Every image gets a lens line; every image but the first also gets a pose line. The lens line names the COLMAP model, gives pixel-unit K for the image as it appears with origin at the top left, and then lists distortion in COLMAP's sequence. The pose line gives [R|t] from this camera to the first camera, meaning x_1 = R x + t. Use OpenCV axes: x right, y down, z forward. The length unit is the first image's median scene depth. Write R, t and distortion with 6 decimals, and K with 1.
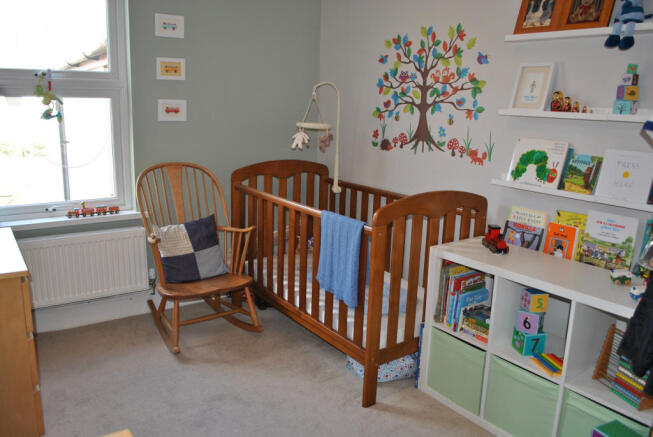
lens RADIAL K [[512.8, 0, 326.5], [0, 512.8, 218.5], [0, 0, 1]] dist [-0.093340, 0.012633]
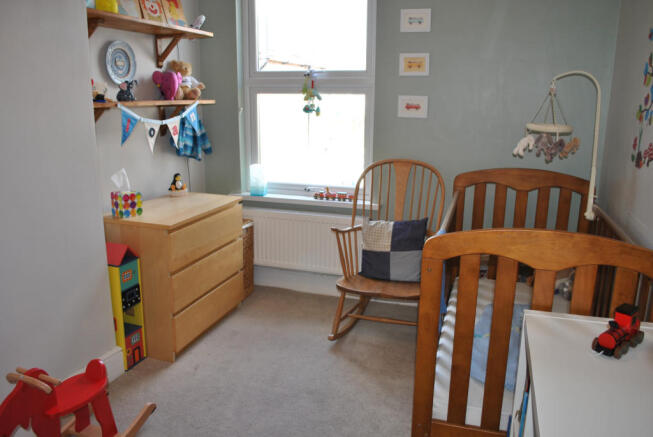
lens RADIAL K [[512.8, 0, 326.5], [0, 512.8, 218.5], [0, 0, 1]] dist [-0.093340, 0.012633]
pose [[0.588228, 0.165231, -0.791635, 0.427901], [-0.165380, 0.982795, 0.082243, -0.055913], [0.791604, 0.082543, 0.605434, 0.297683]]
